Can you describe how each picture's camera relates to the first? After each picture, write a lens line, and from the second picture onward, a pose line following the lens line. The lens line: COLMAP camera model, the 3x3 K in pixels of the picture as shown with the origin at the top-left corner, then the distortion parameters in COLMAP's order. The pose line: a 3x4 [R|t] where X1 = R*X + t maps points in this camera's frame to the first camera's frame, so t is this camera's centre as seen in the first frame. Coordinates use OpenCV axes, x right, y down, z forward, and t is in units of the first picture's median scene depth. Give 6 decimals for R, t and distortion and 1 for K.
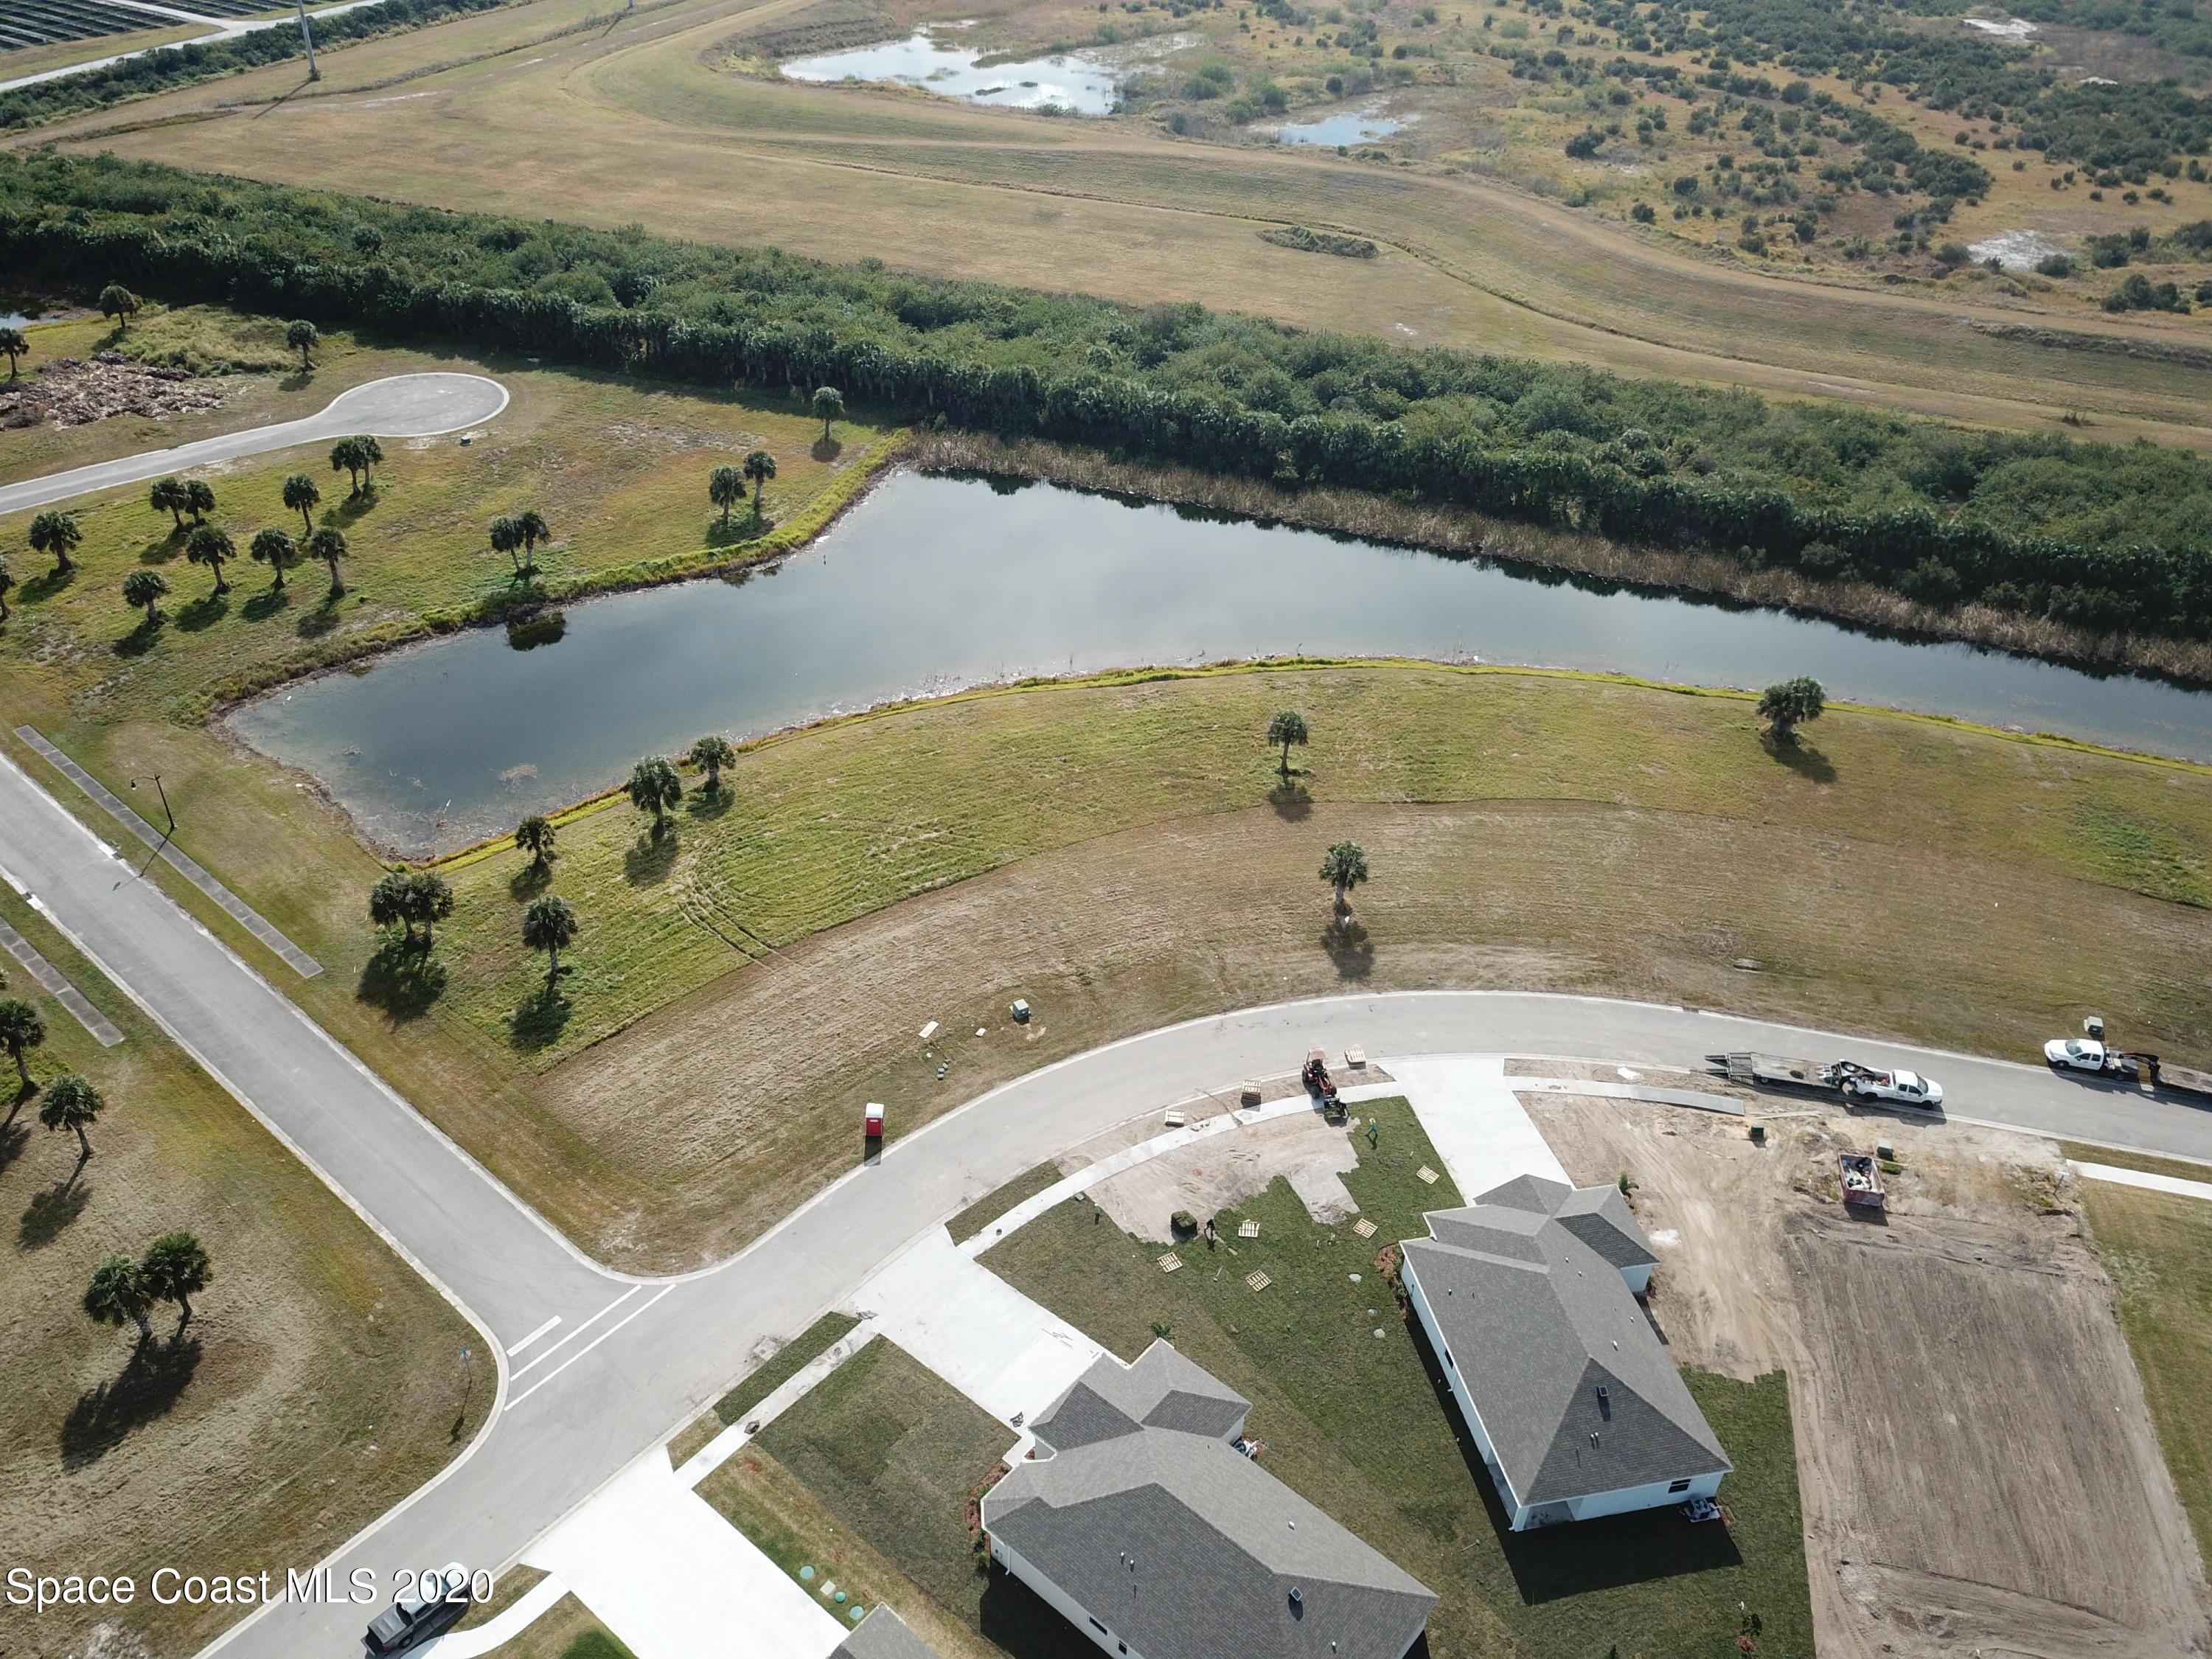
lens RADIAL K [[1687.8, 0, 1094.7], [0, 1687.8, 818.4], [0, 0, 1]] dist [0.007666, -0.002271]
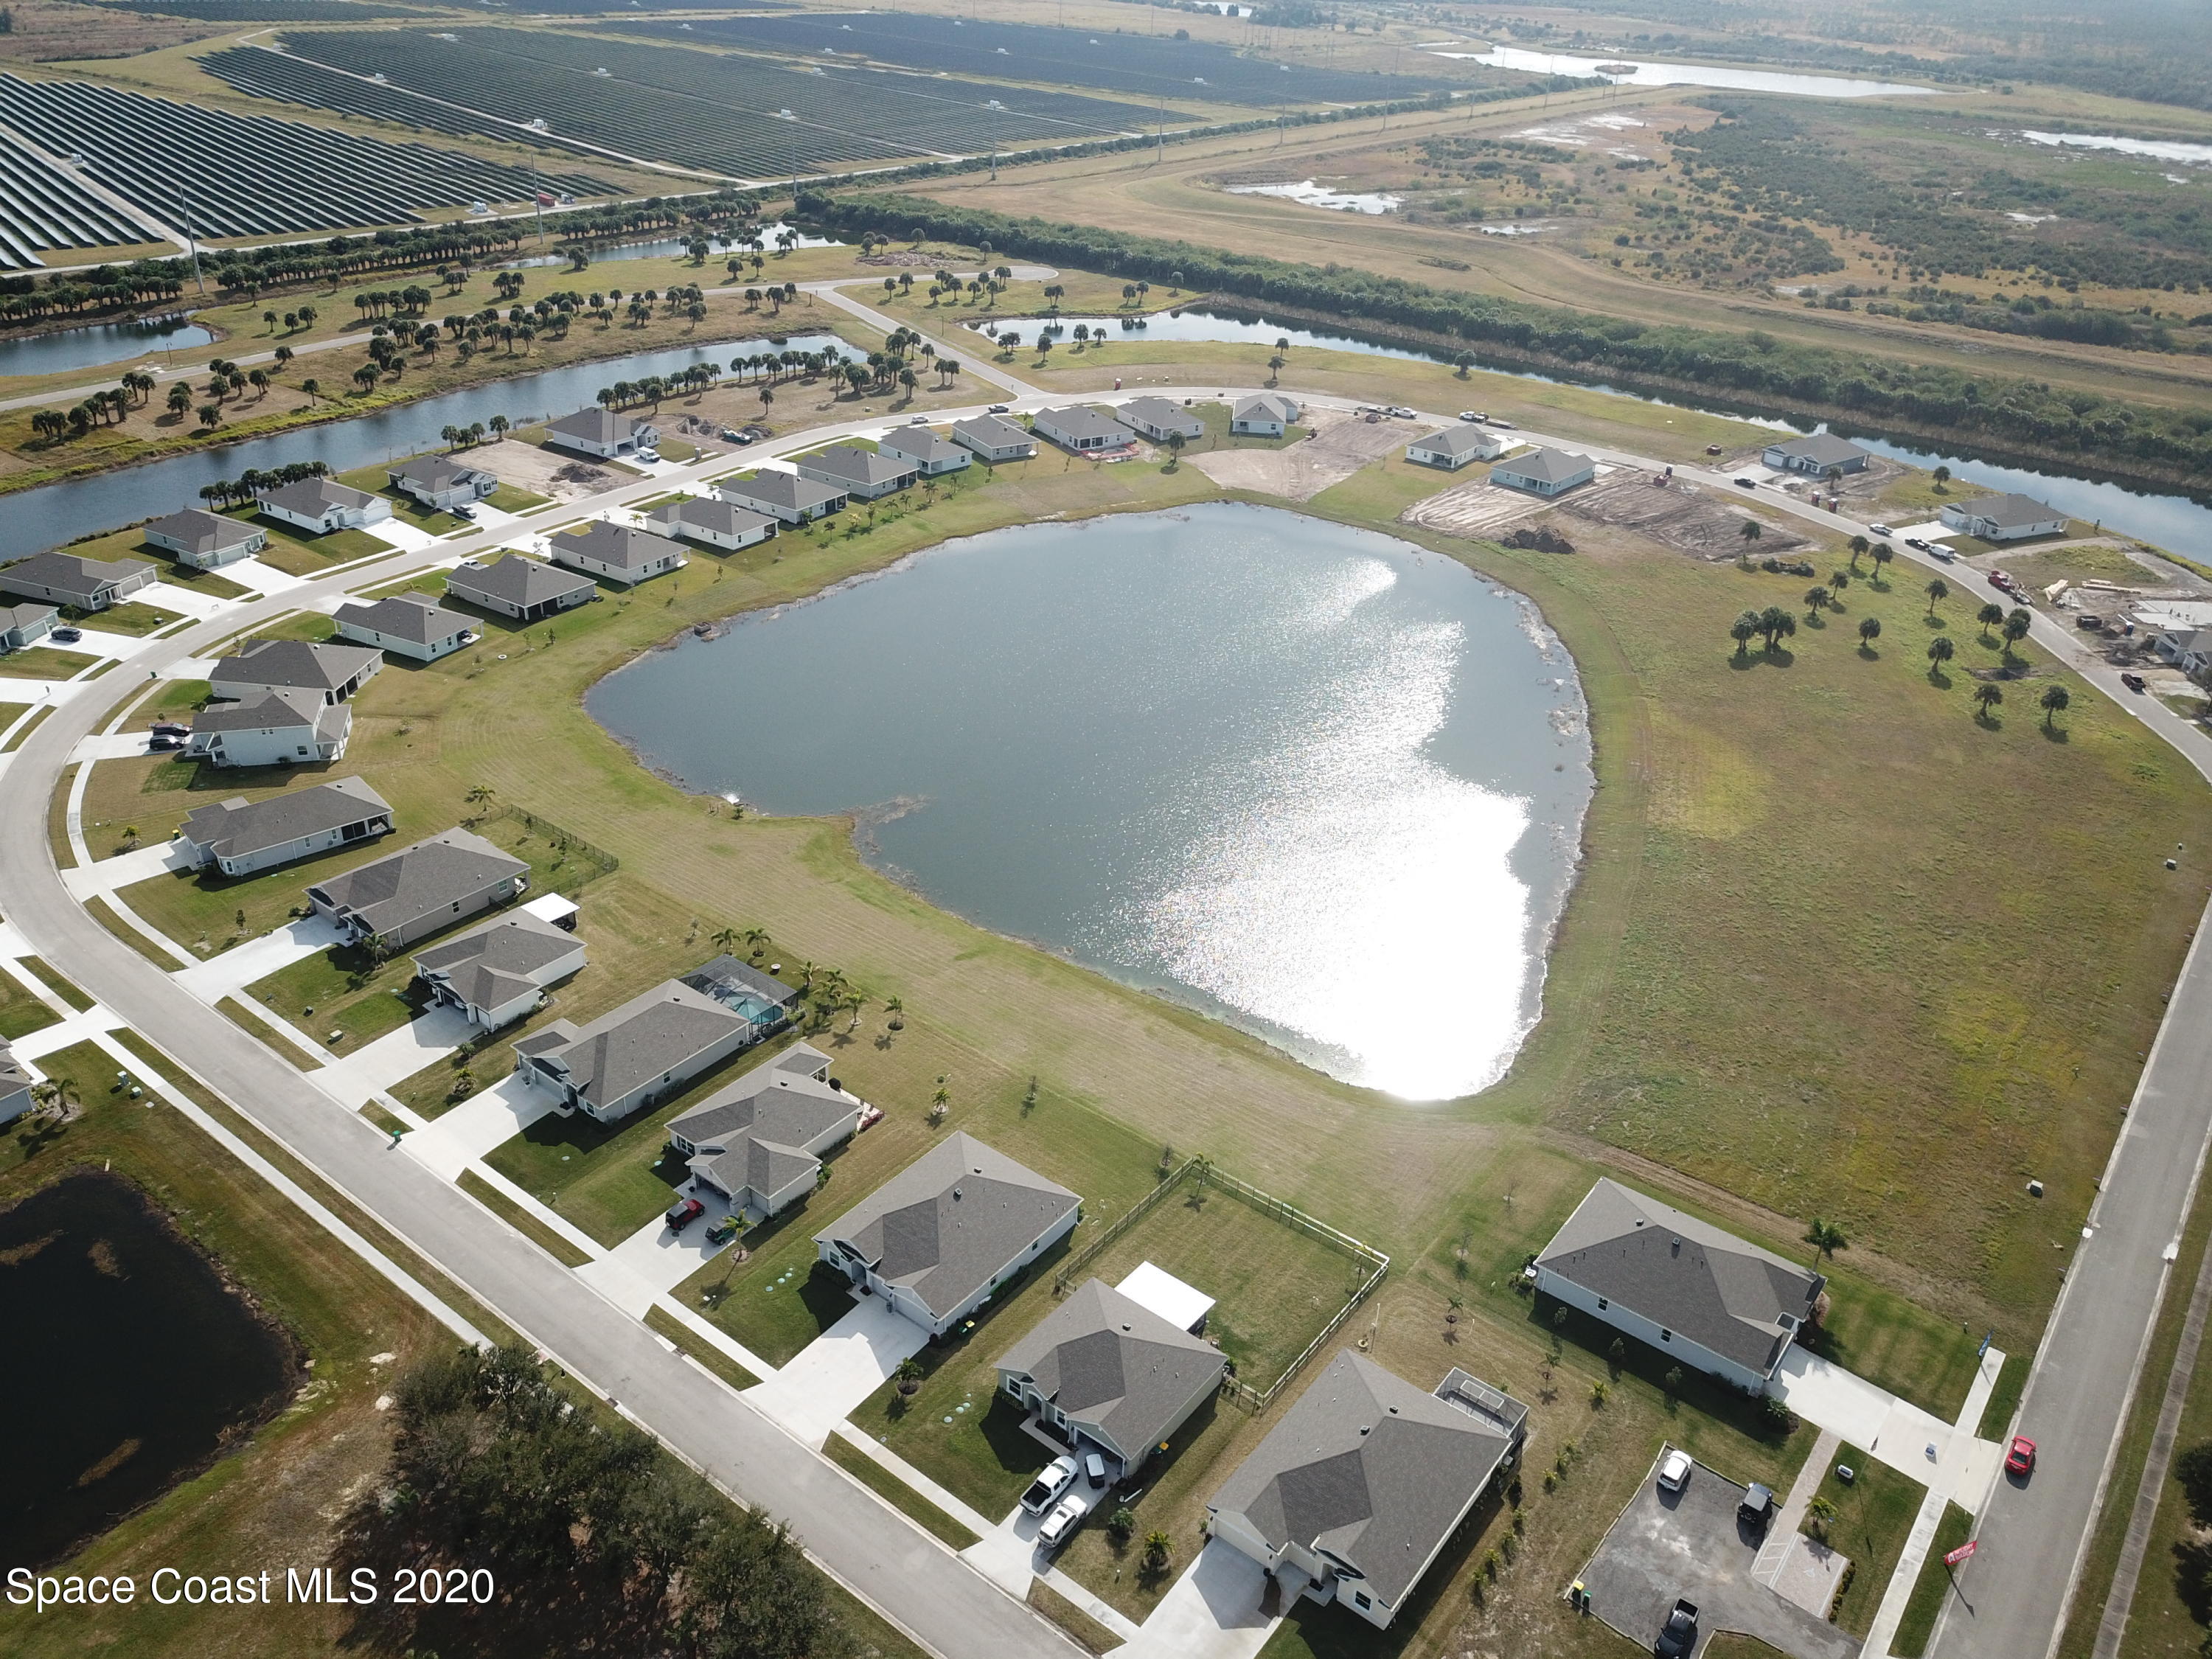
lens RADIAL K [[1687.8, 0, 1094.7], [0, 1687.8, 818.4], [0, 0, 1]] dist [0.007666, -0.002271]
pose [[0.950472, 0.151317, -0.271488, 0.455642], [-0.182411, 0.978808, -0.093066, 0.687196], [0.251652, 0.137979, 0.957932, -1.146332]]
